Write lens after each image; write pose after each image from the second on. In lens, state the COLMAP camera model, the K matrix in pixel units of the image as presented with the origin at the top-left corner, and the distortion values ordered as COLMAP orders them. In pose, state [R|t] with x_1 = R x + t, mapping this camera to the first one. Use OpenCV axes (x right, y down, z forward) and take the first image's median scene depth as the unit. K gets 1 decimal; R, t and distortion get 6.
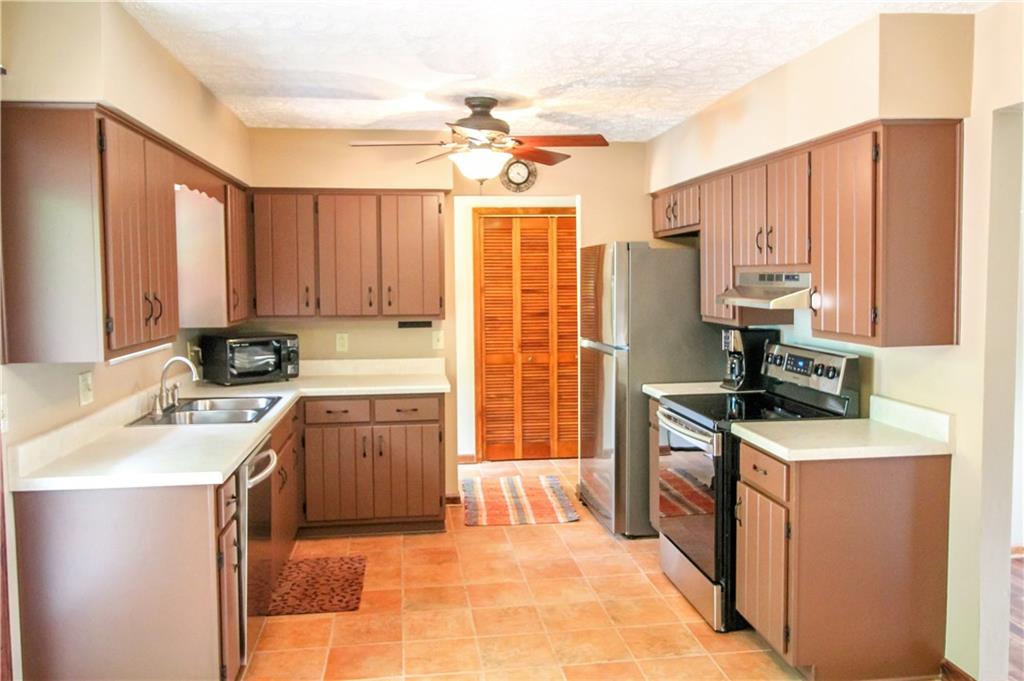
lens RADIAL K [[807.5, 0, 511.5], [0, 807.5, 325.9], [0, 0, 1]] dist [0.002893, 0.008807]
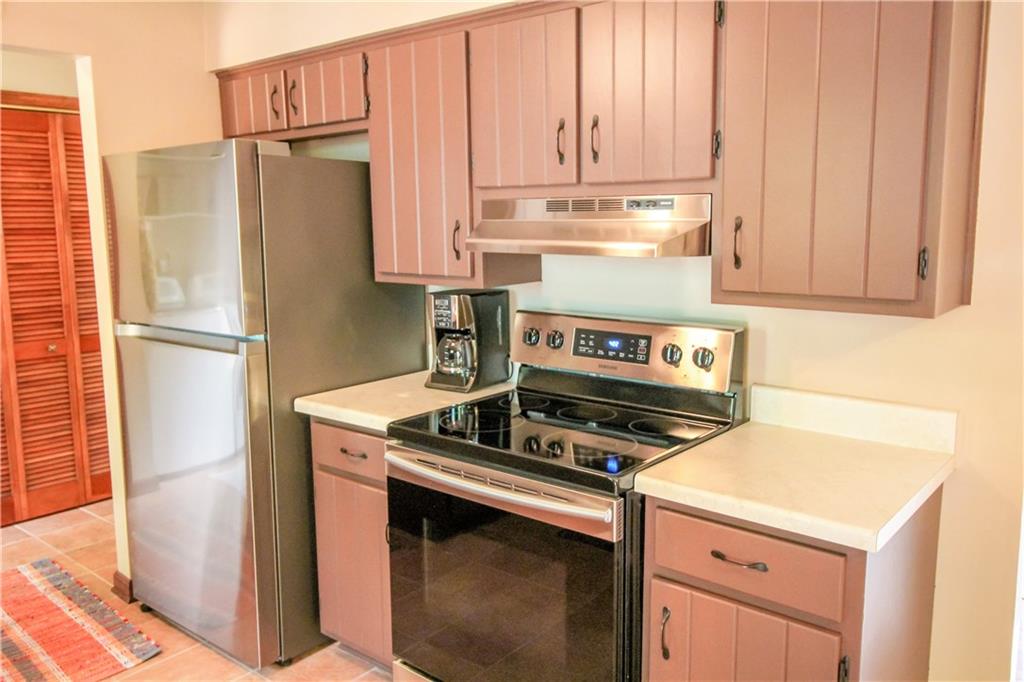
lens RADIAL K [[807.5, 0, 511.5], [0, 807.5, 326.4], [0, 0, 1]] dist [0.002893, 0.008807]
pose [[0.740418, -0.085207, 0.666725, -0.098745], [0.042359, 0.995876, 0.080232, -0.017009], [-0.670811, -0.031163, 0.740973, 0.480275]]
